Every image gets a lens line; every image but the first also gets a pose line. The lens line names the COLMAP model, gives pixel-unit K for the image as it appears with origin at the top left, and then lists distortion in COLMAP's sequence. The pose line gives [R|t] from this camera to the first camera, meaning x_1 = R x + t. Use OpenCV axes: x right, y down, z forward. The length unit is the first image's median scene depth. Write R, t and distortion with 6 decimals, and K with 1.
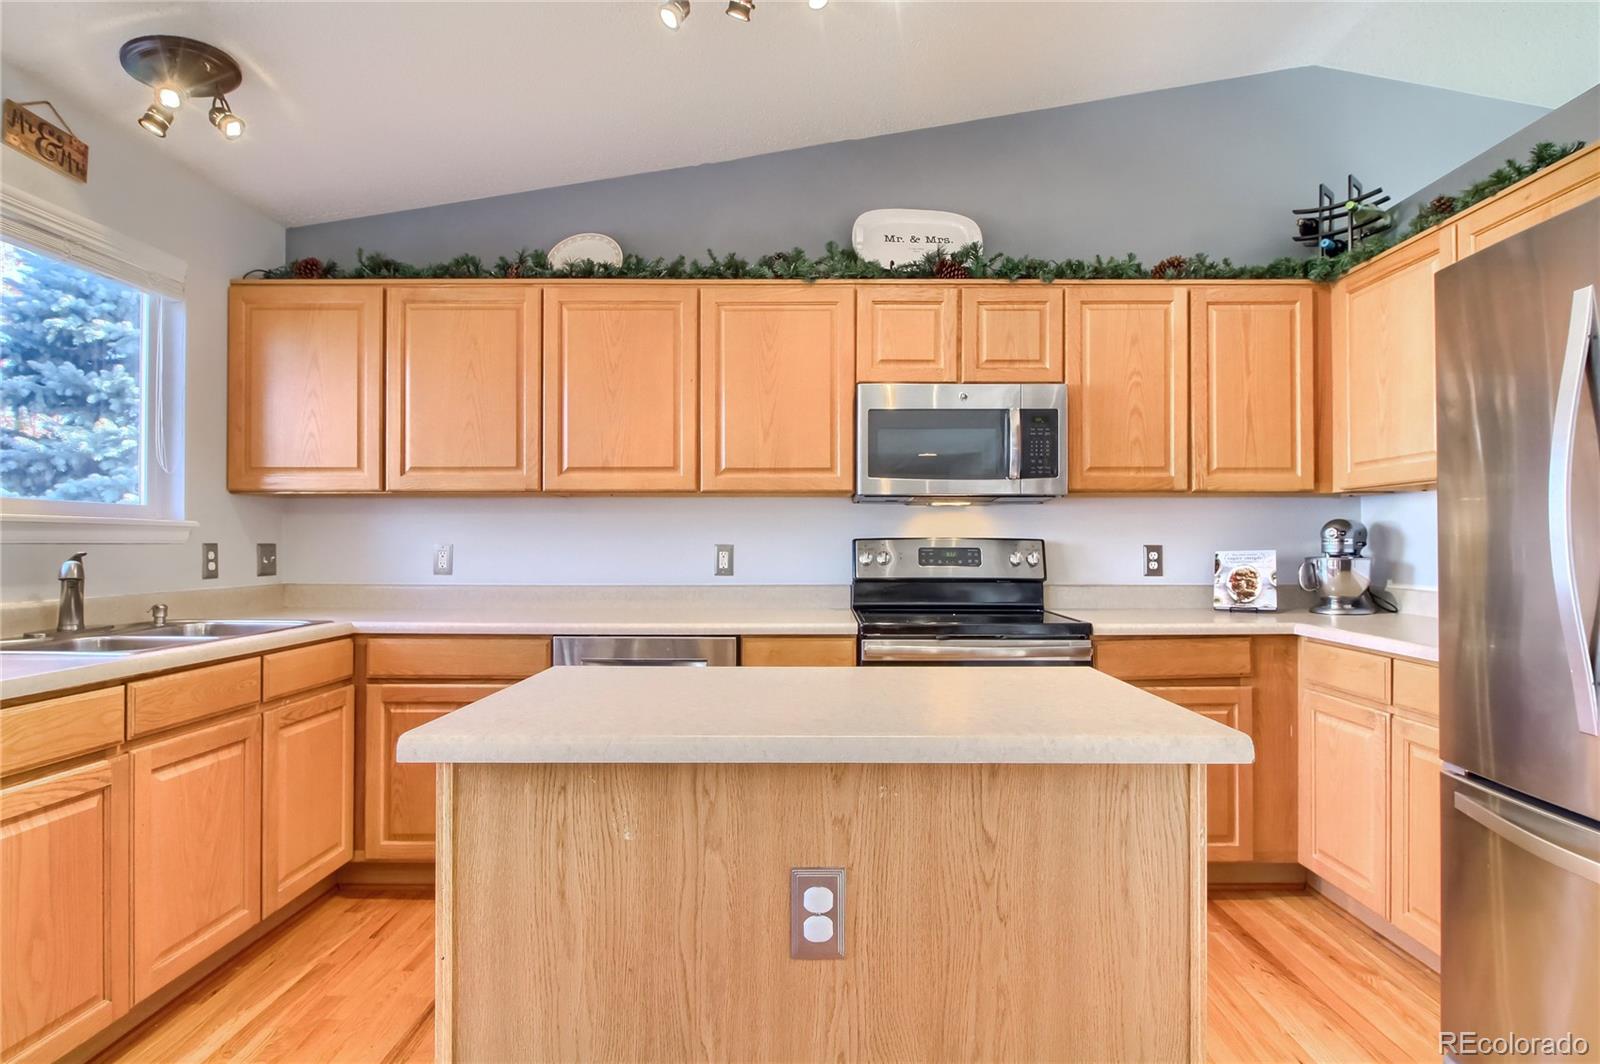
lens RADIAL K [[703.0, 0, 809.0], [0, 703.0, 535.4], [0, 0, 1]] dist [0.002639, 0.000303]
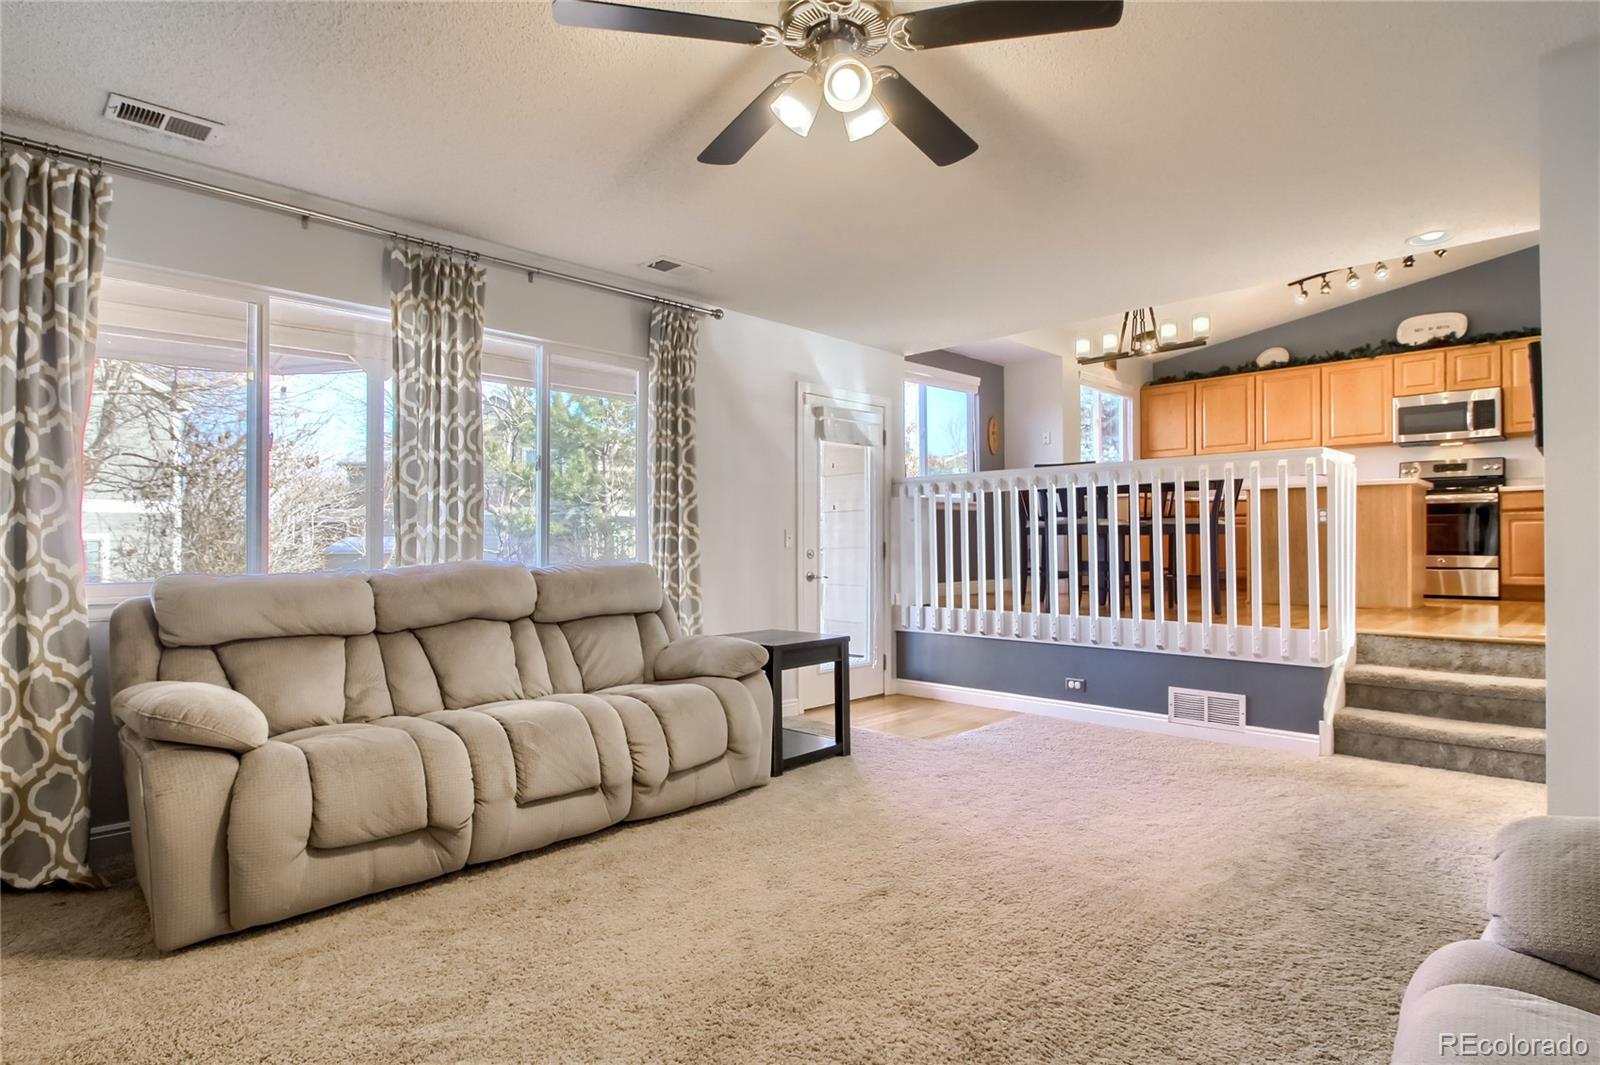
lens RADIAL K [[846.5, 0, 803.2], [0, 846.5, 534.2], [0, 0, 1]] dist [0.001296, -0.010948]
pose [[0.695803, -0.006170, -0.718206, 0.732220], [0.002016, 0.999976, -0.006638, 0.269092], [0.718229, 0.003171, 0.695799, -2.474286]]
